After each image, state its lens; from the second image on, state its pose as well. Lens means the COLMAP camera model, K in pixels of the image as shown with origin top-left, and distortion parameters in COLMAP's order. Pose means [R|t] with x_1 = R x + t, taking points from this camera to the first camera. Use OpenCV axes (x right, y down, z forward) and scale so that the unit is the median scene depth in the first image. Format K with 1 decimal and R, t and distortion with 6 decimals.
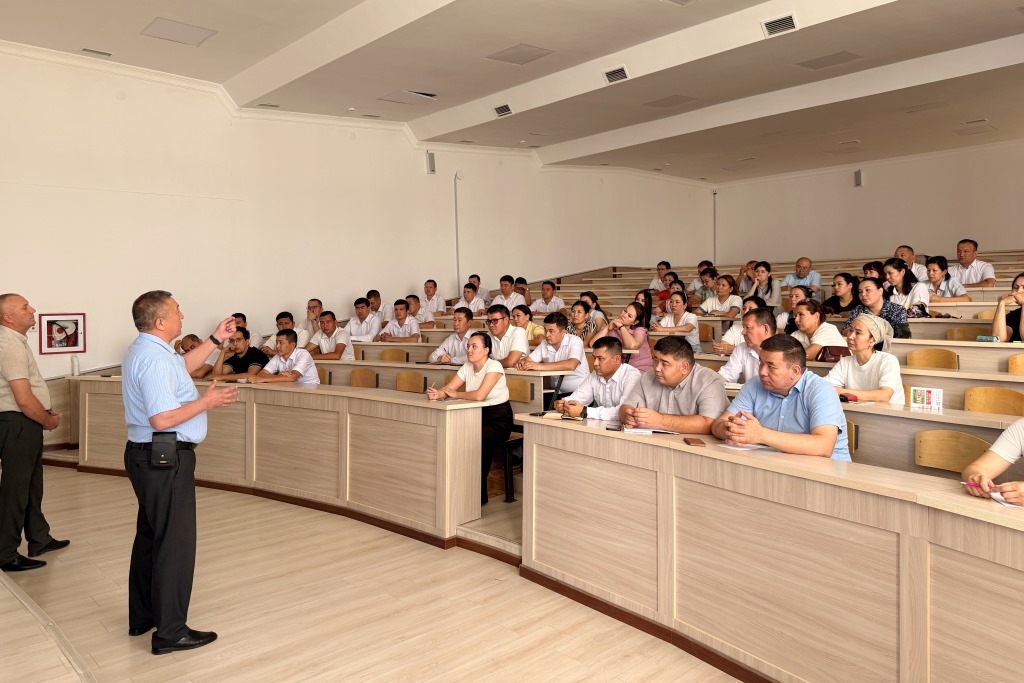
lens RADIAL K [[698.9, 0, 512.5], [0, 698.9, 301.3], [0, 0, 1]] dist [0.078357, -0.114487]
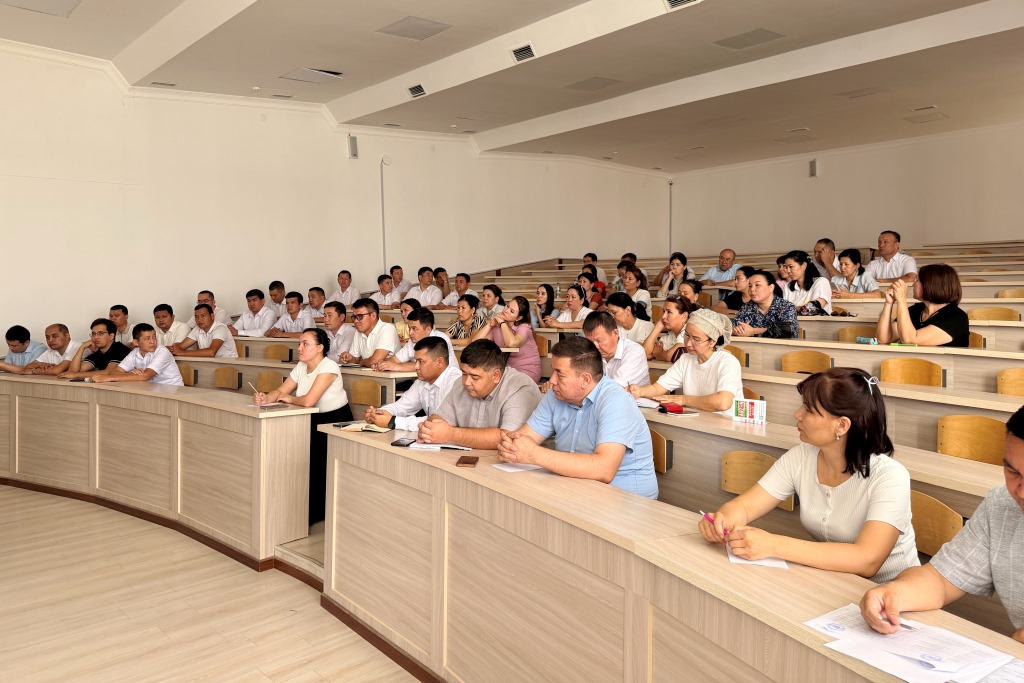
lens RADIAL K [[698.9, 0, 512.5], [0, 698.9, 301.3], [0, 0, 1]] dist [0.078357, -0.114487]
pose [[0.999969, 0.006128, 0.004875, 0.166220], [-0.006189, 0.999900, 0.012696, -0.004331], [-0.004797, -0.012726, 0.999908, 0.077945]]
